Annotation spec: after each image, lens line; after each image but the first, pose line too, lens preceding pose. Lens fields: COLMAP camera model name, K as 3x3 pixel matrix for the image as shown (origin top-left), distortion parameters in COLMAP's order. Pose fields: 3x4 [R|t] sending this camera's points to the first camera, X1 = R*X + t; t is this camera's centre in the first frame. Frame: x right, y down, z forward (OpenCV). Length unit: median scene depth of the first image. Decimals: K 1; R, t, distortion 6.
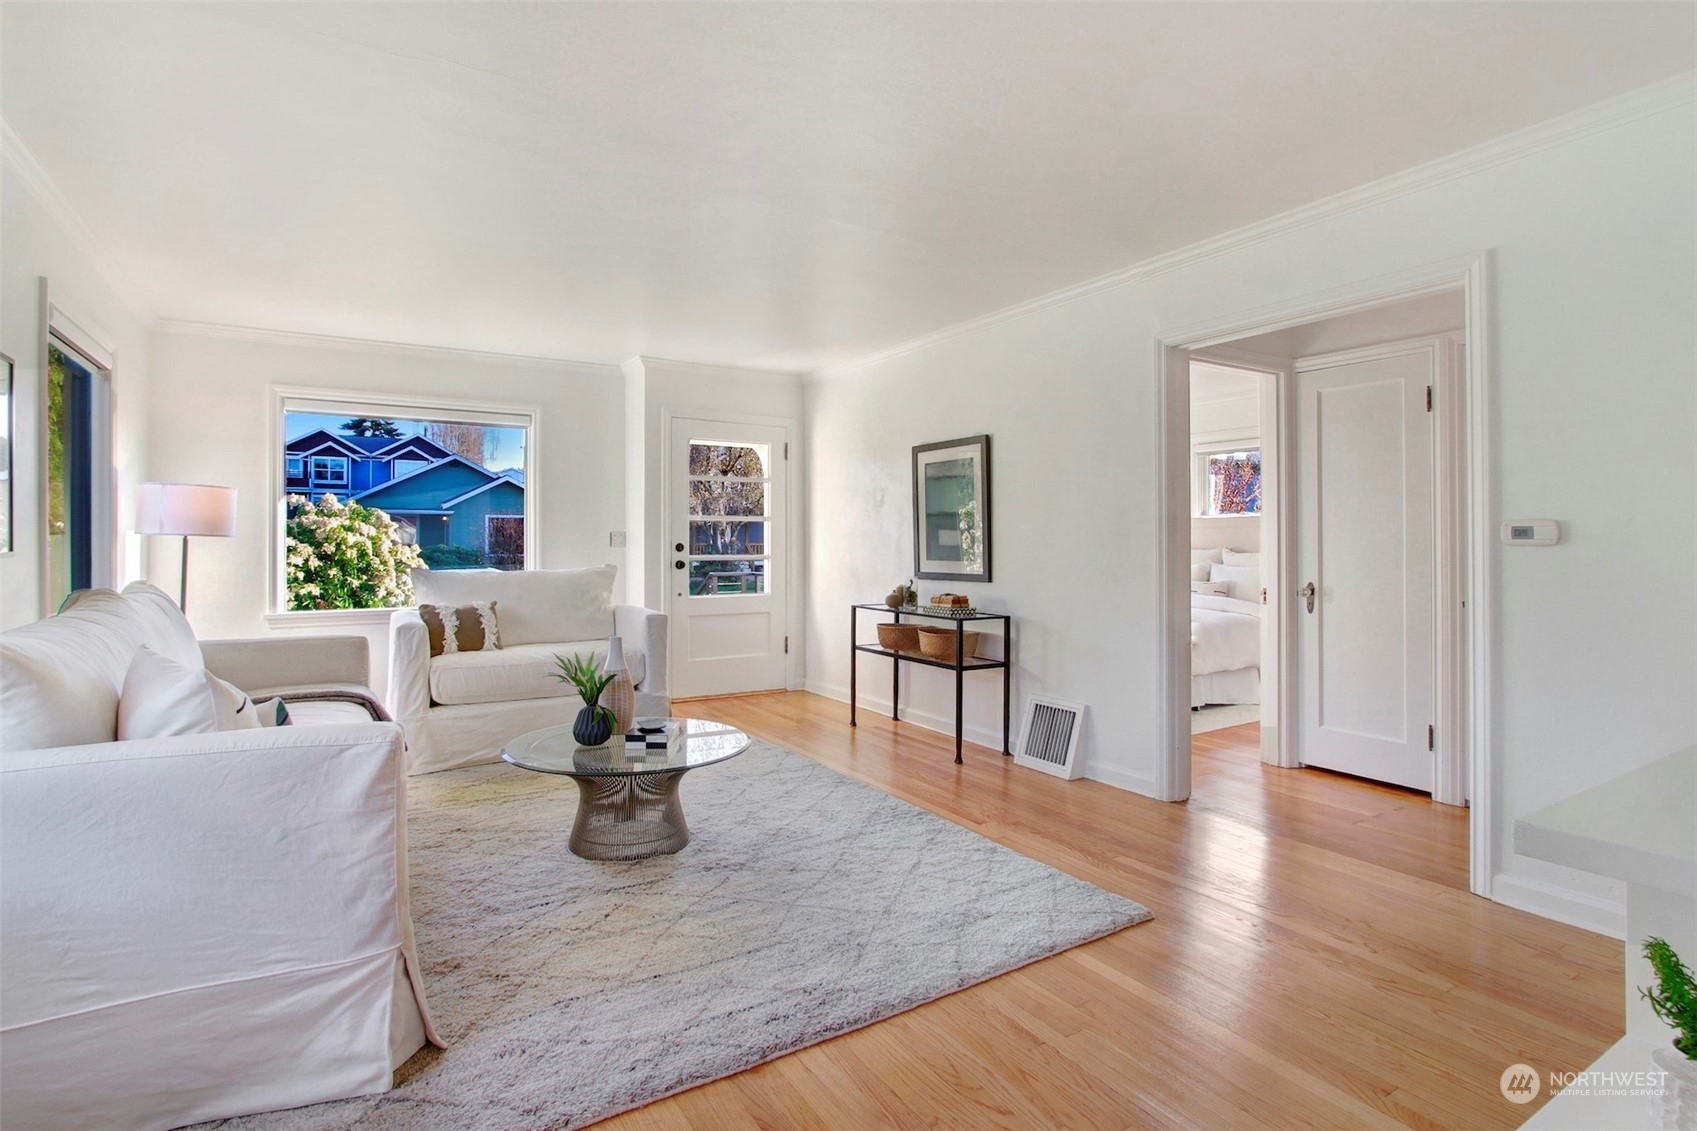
lens RADIAL K [[861.7, 0, 849.2], [0, 861.7, 535.4], [0, 0, 1]] dist [-0.001405, -0.000461]
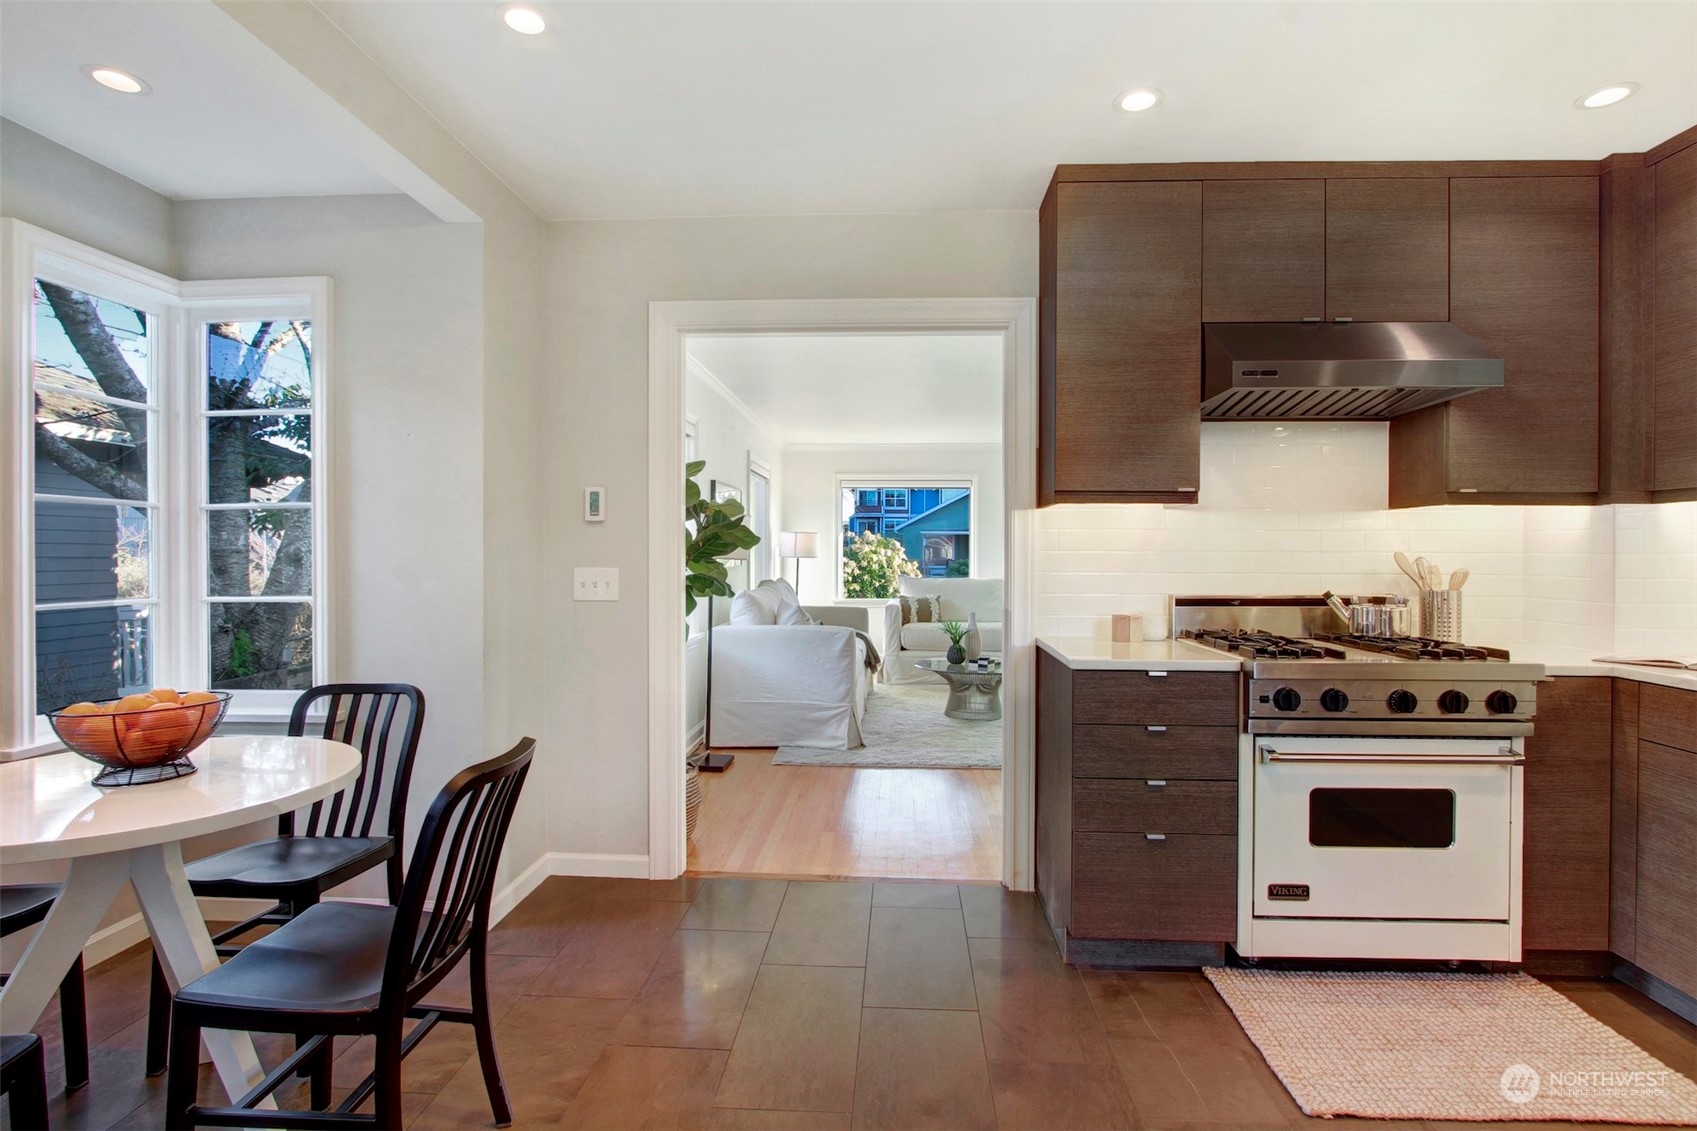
lens RADIAL K [[829.6, 0, 853.8], [0, 829.6, 558.0], [0, 0, 1]] dist [-0.000971, -0.000176]
pose [[0.826503, 0.006092, -0.562900, 0.330852], [-0.000848, 0.999954, 0.009578, -0.012385], [0.562932, -0.007439, 0.826470, -0.407253]]
